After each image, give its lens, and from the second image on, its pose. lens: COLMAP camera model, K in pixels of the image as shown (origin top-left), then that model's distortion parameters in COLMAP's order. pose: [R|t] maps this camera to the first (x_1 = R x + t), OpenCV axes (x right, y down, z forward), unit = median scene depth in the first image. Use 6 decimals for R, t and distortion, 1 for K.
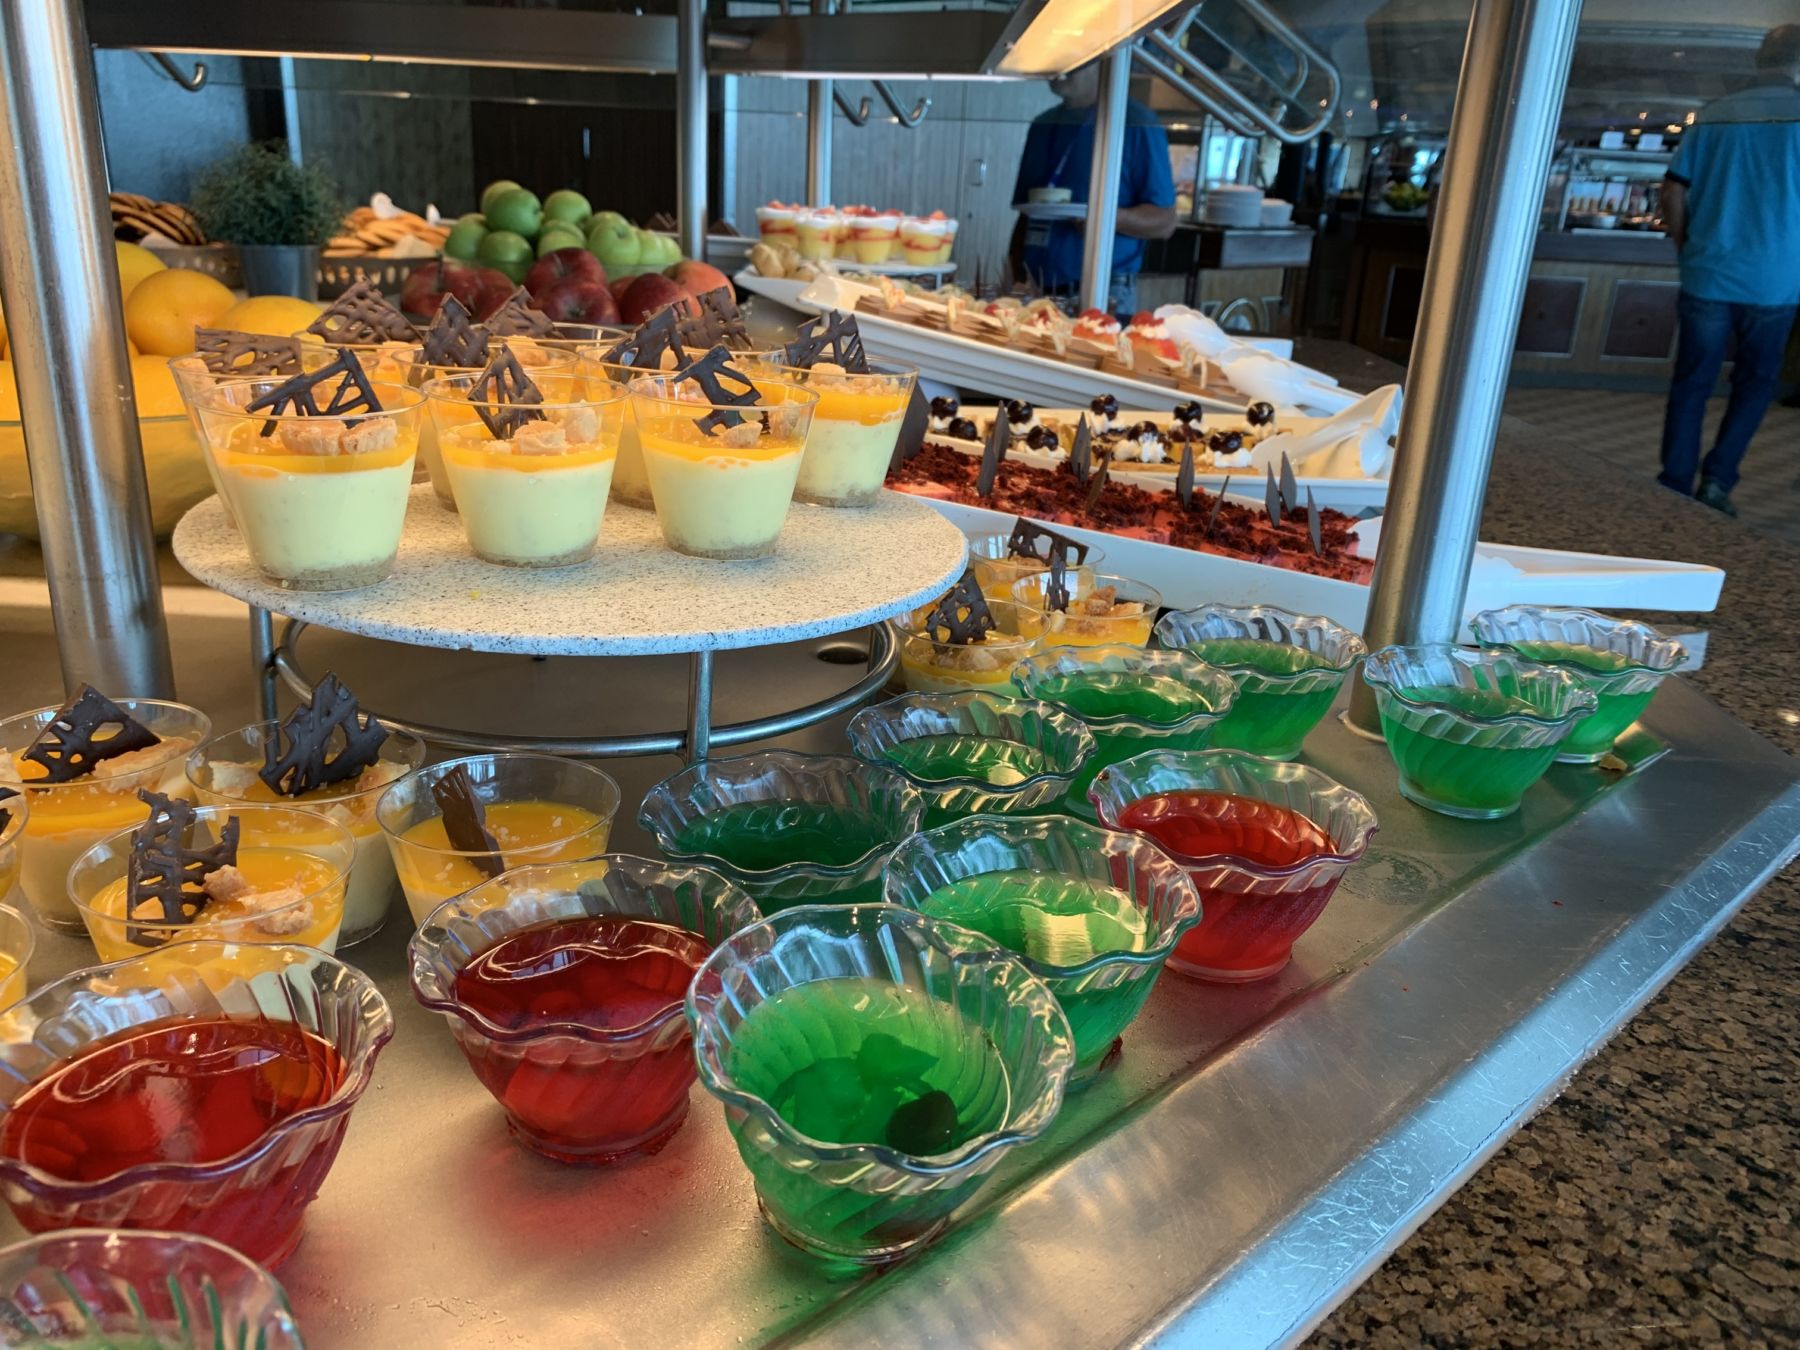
lens RADIAL K [[1384.7, 0, 900.0], [0, 1384.7, 675.0], [0, 0, 1]] dist [0.032454, -0.026911]
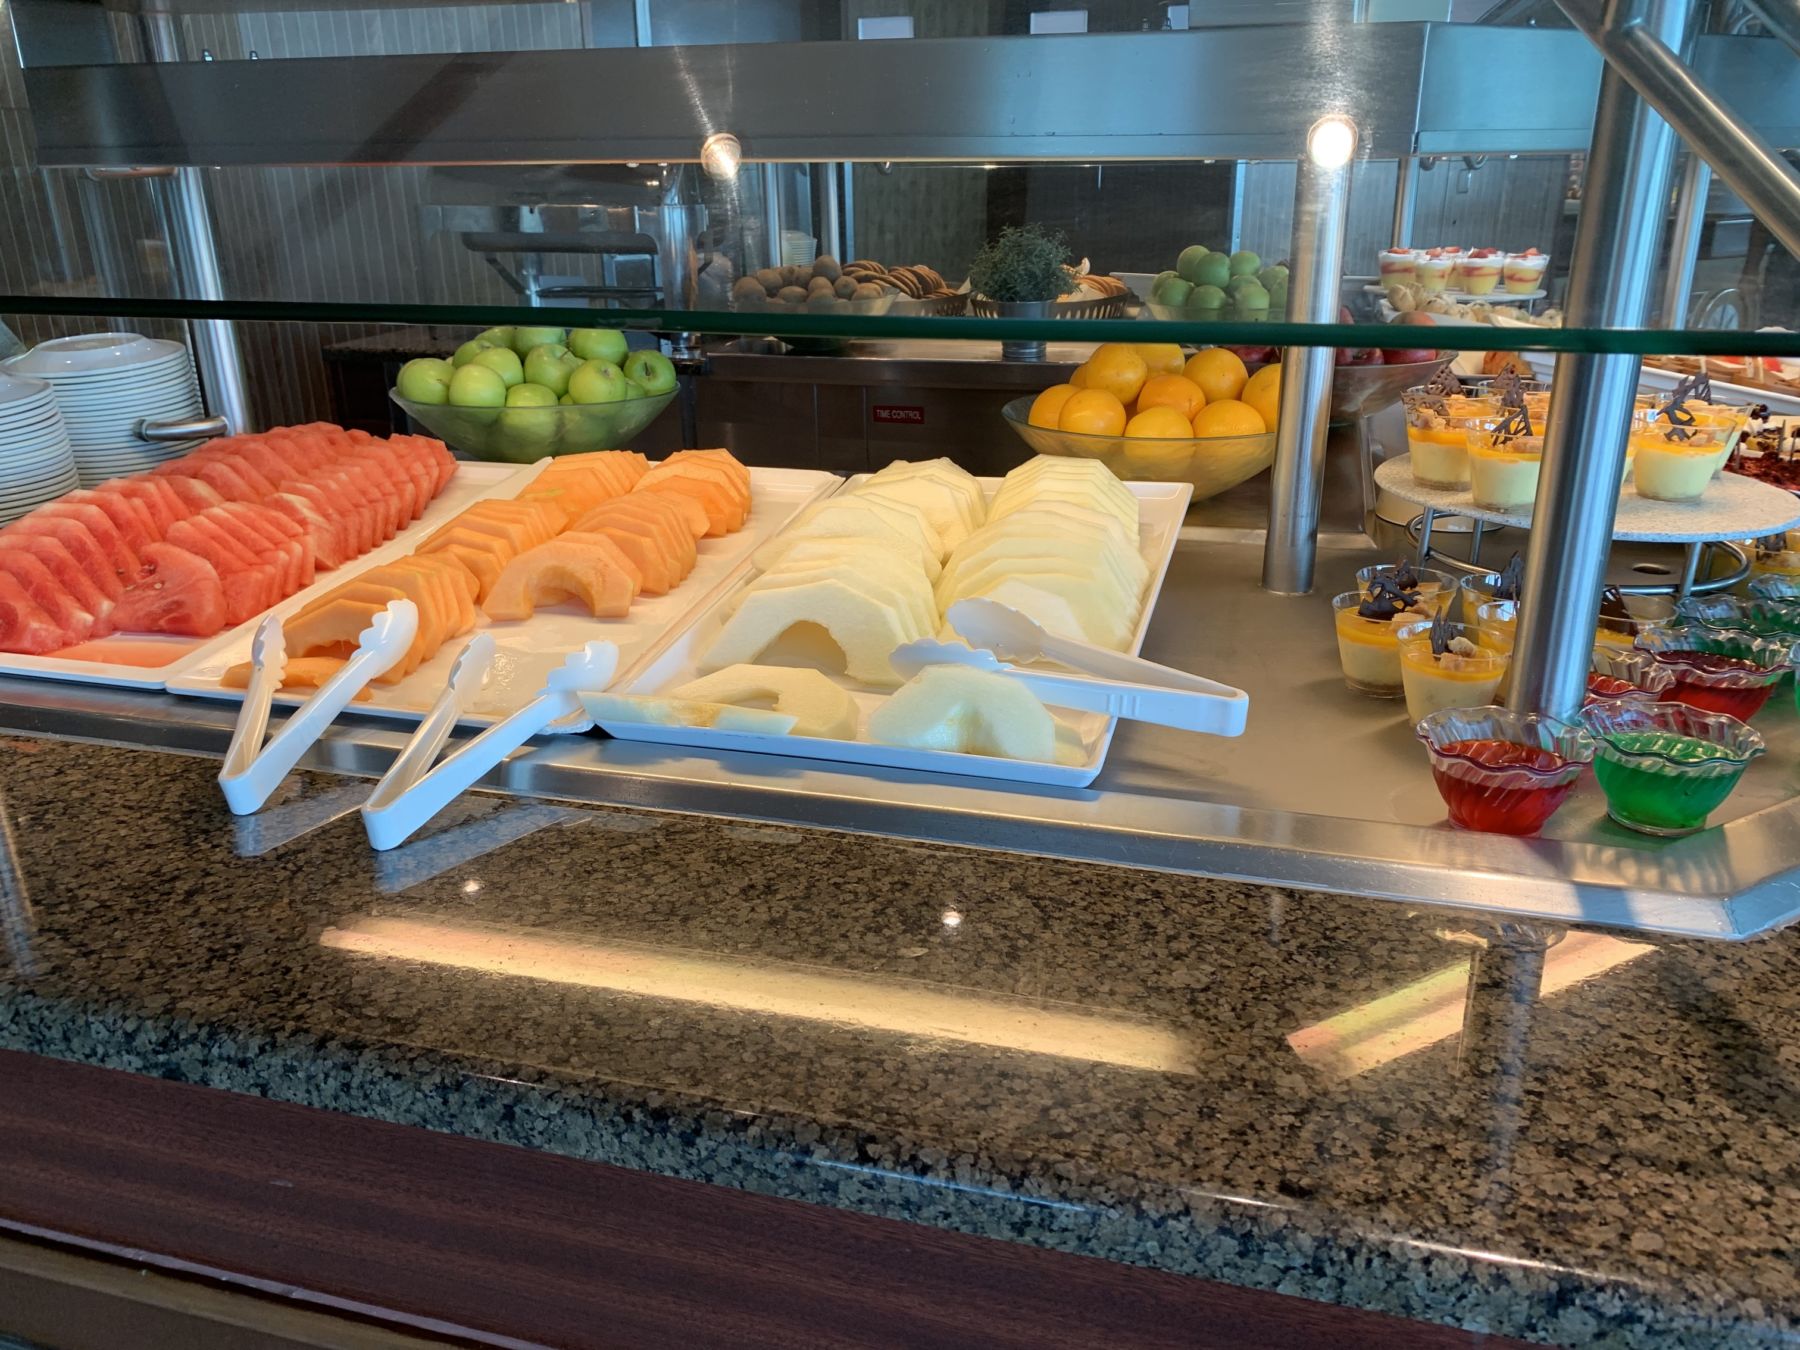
lens RADIAL K [[1384.7, 0, 900.0], [0, 1384.7, 675.0], [0, 0, 1]] dist [0.032454, -0.026911]
pose [[0.966474, 0.038017, -0.253935, -0.567150], [-0.036735, 0.999277, 0.009792, 0.151562], [0.254124, -0.000136, 0.967172, -1.006354]]
